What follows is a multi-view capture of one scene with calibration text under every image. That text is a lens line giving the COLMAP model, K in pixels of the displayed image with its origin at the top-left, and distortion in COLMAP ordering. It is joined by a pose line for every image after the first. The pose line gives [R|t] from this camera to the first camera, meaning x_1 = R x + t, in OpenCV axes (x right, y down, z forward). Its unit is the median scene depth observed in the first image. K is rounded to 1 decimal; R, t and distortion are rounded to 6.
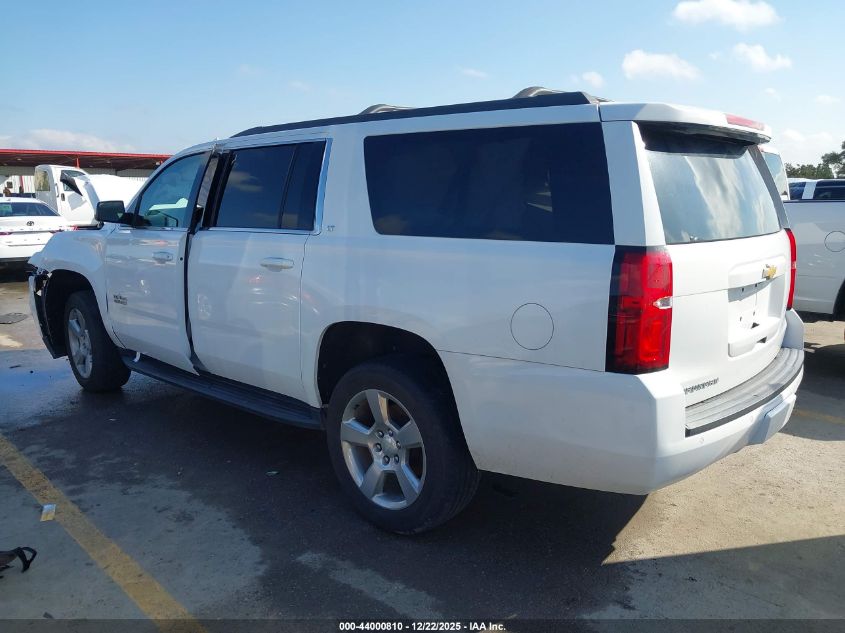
lens RADIAL K [[669.0, 0, 424.7], [0, 669.0, 319.7], [0, 0, 1]] dist [0.024283, -0.026028]
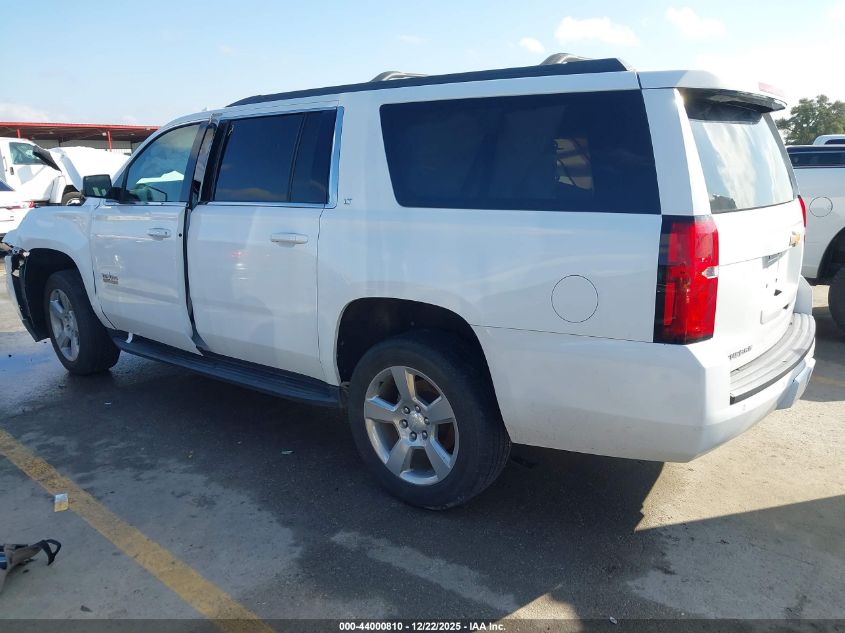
lens RADIAL K [[669.0, 0, 419.9], [0, 669.0, 318.5], [0, 0, 1]] dist [0.024283, -0.026028]
pose [[0.997869, -0.024286, 0.060565, -0.106050], [0.021712, 0.998848, 0.042803, -0.006665], [-0.061534, -0.041396, 0.997246, 0.020258]]
